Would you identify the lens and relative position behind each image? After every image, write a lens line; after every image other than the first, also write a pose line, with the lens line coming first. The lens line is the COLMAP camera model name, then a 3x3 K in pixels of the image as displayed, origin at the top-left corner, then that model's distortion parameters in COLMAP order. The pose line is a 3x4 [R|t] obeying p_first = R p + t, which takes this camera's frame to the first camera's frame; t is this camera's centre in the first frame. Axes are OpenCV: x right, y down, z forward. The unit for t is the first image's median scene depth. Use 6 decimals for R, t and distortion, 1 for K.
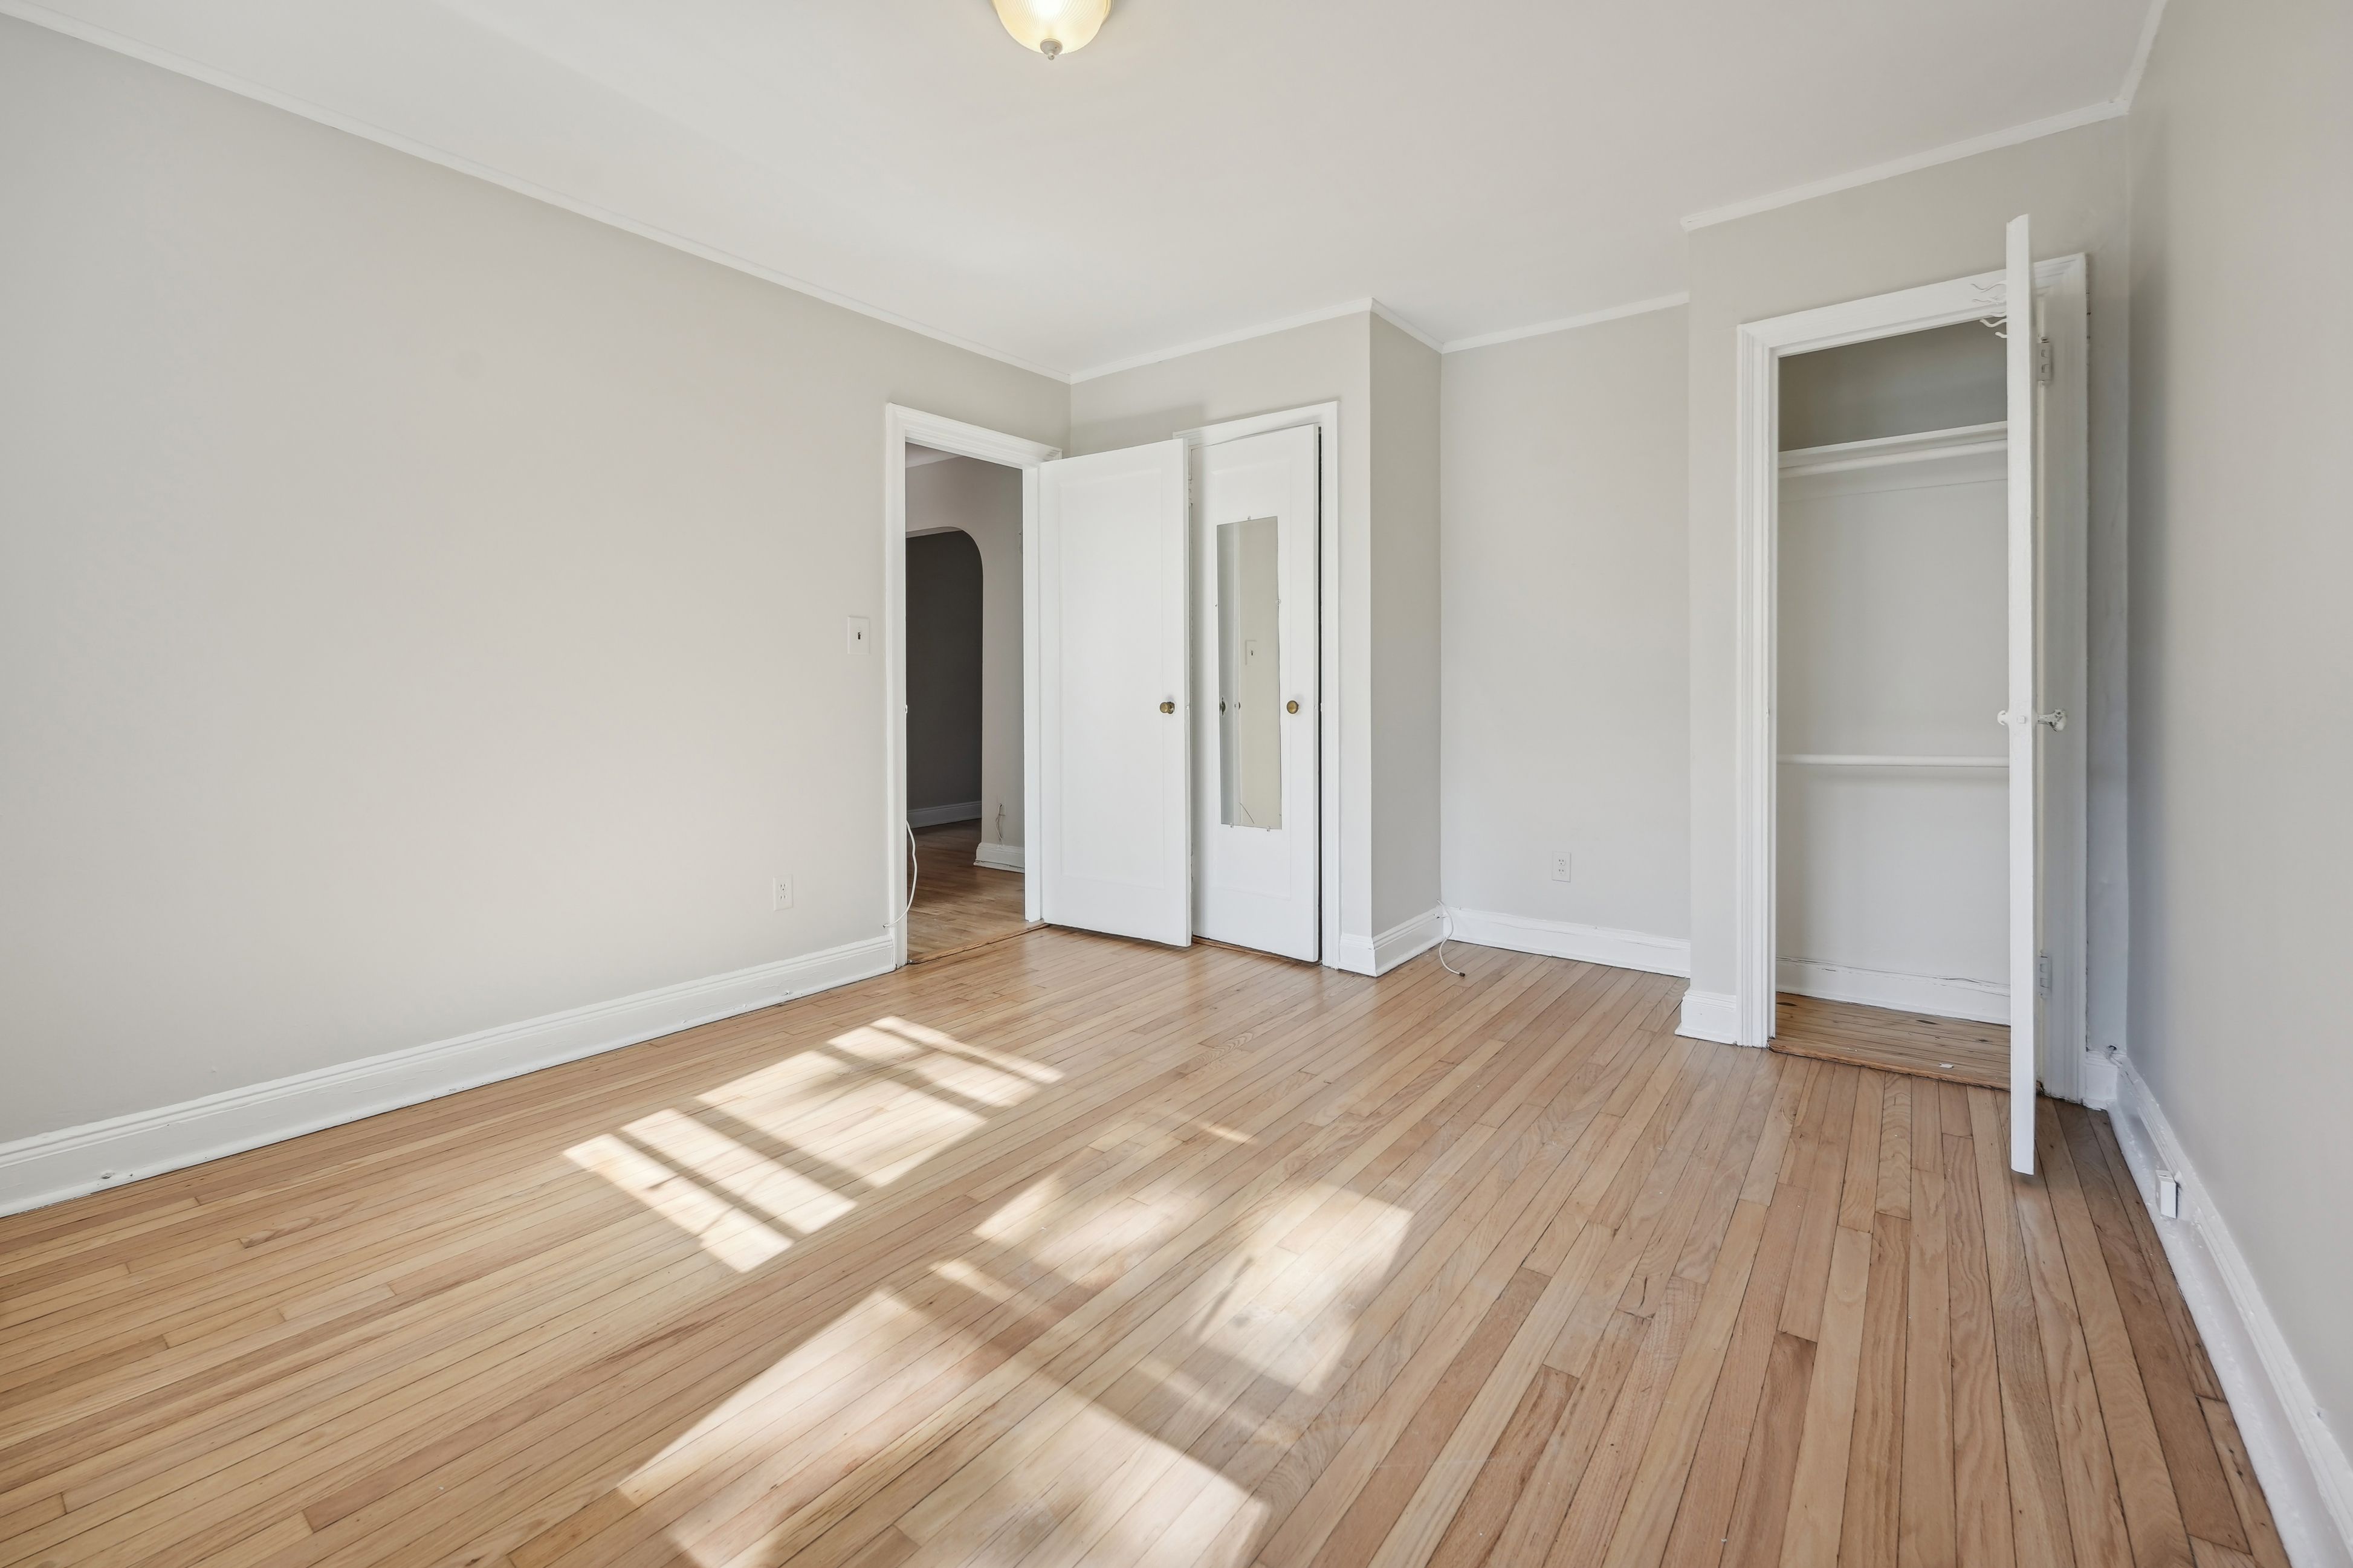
lens RADIAL K [[991.8, 0, 1179.3], [0, 991.8, 689.4], [0, 0, 1]] dist [0.007765, -0.000034]
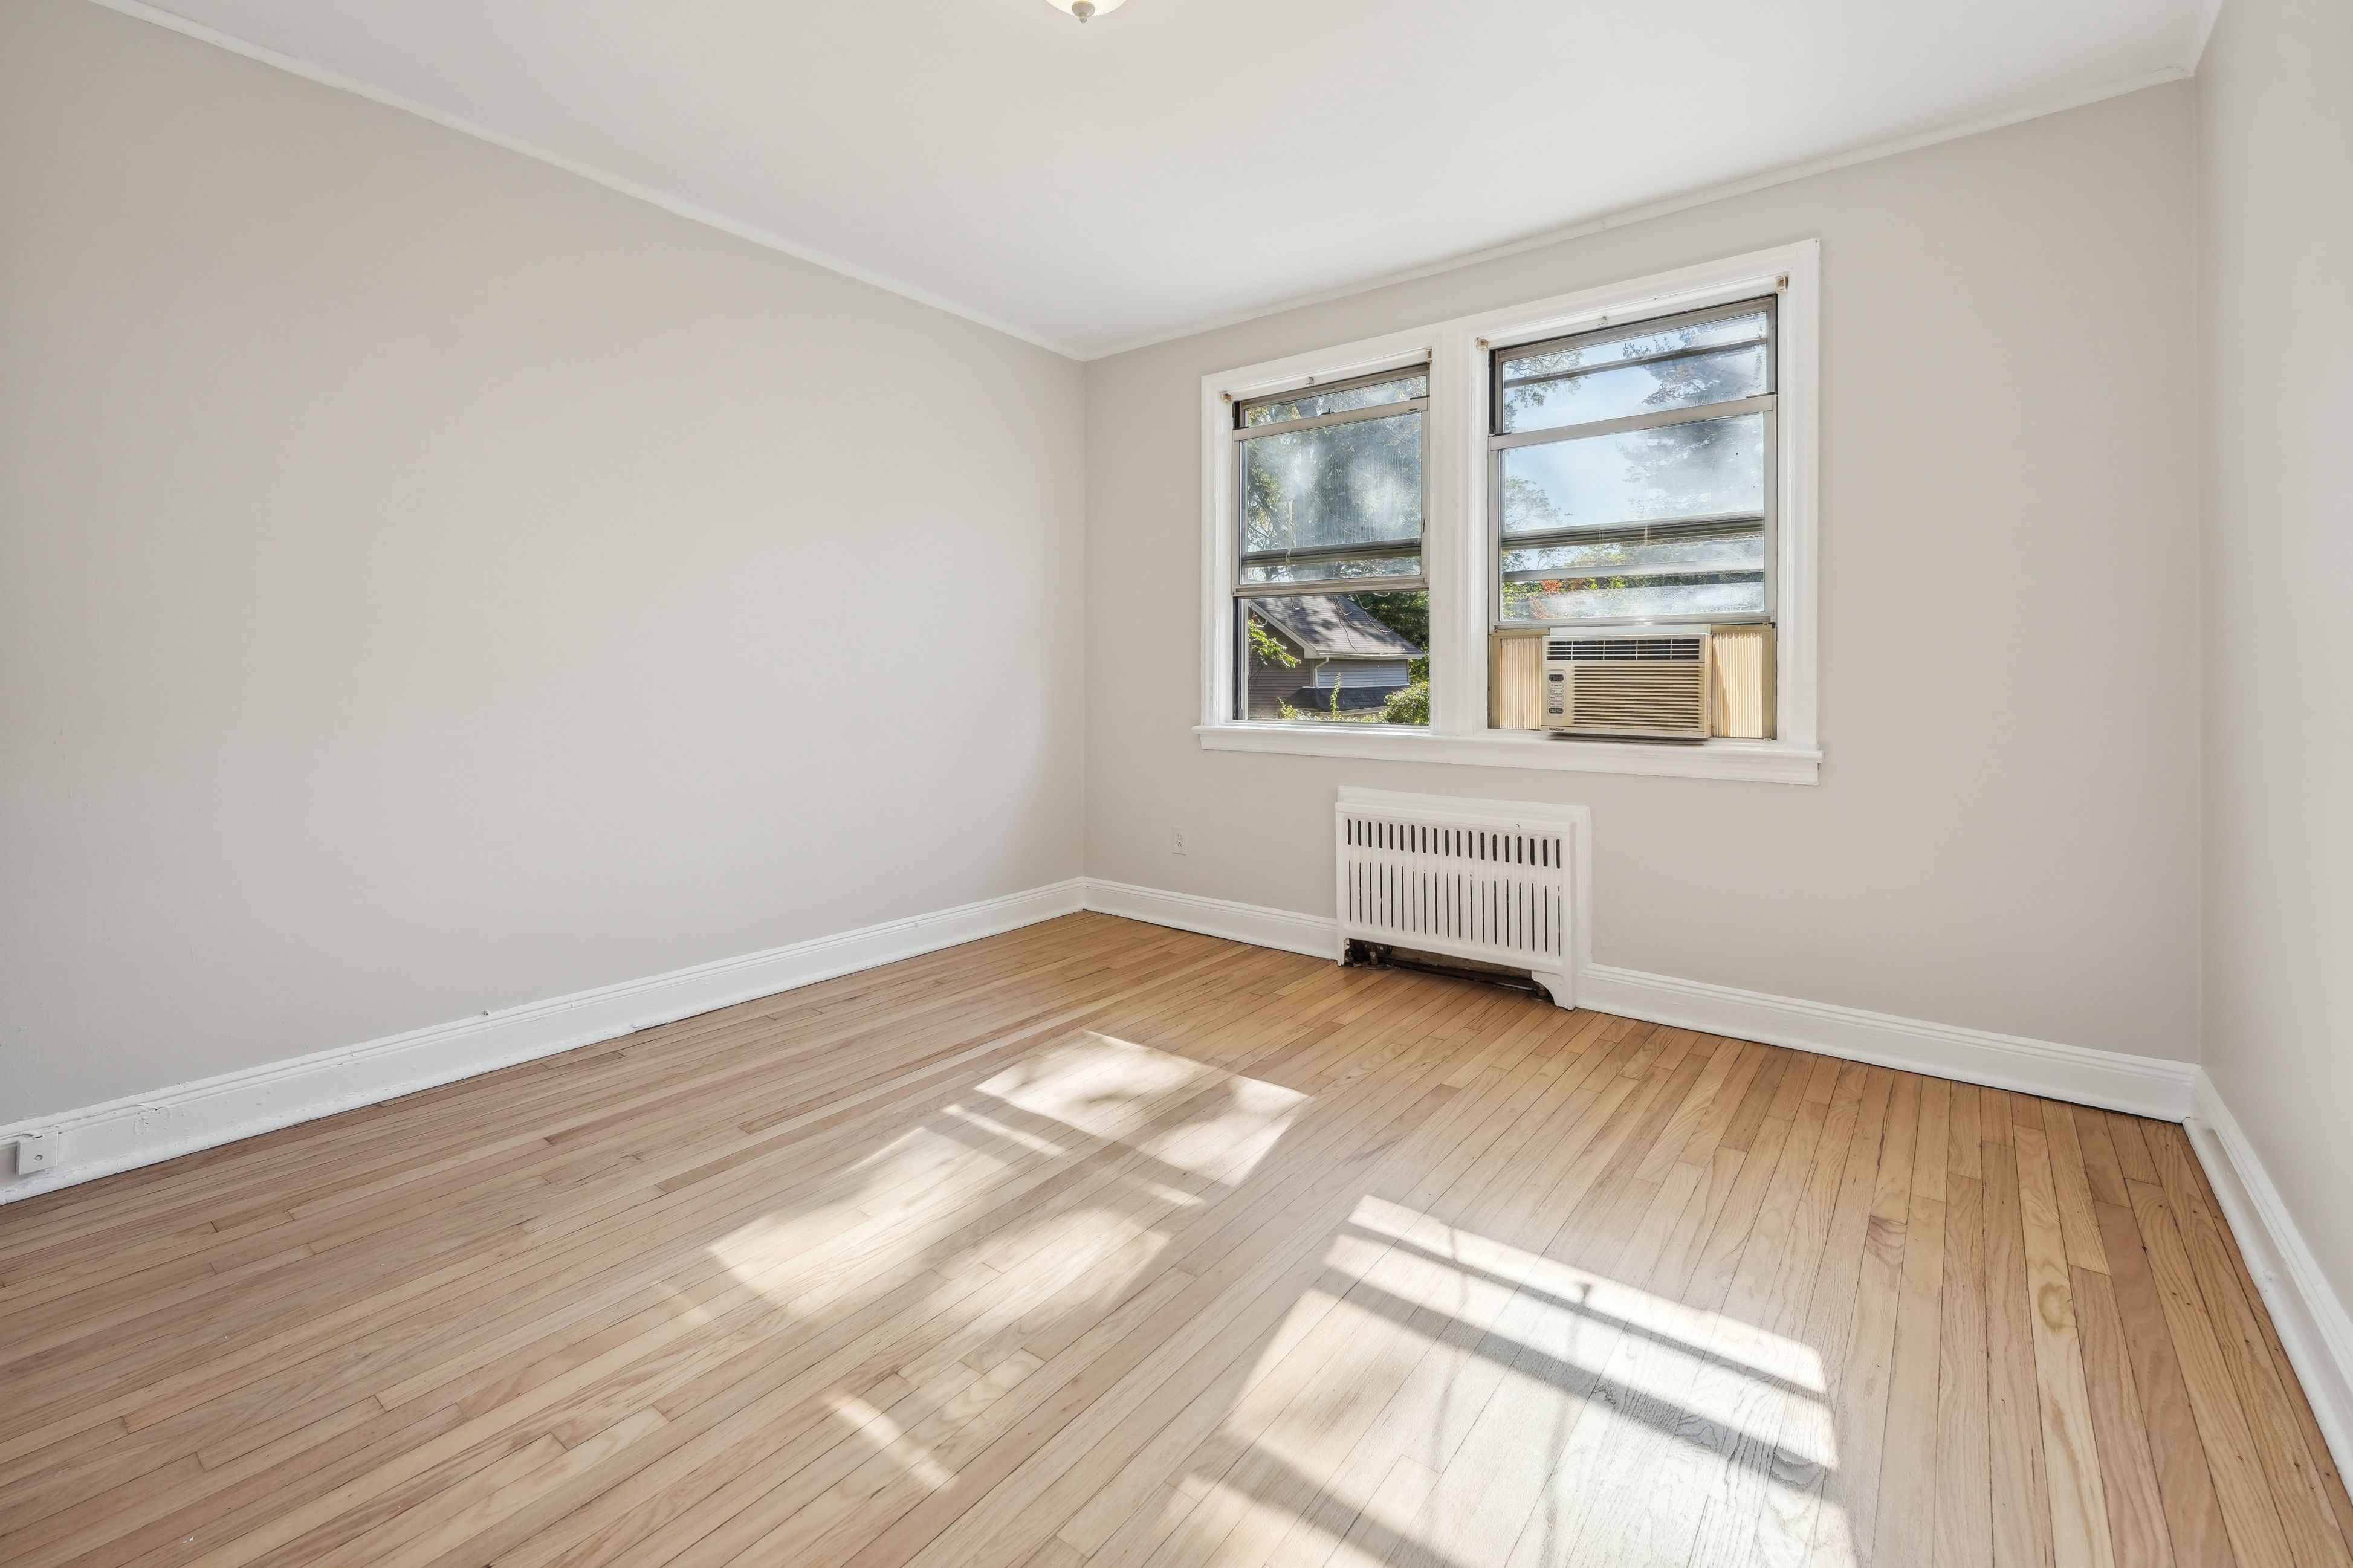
lens RADIAL K [[1019.7, 0, 1150.9], [0, 1019.7, 716.0], [0, 0, 1]] dist [-0.001064, -0.000294]
pose [[-0.999525, 0.001871, 0.030753, -0.218251], [0.003310, 0.998897, 0.046828, -0.004007], [-0.030631, 0.046908, -0.998429, 1.963637]]
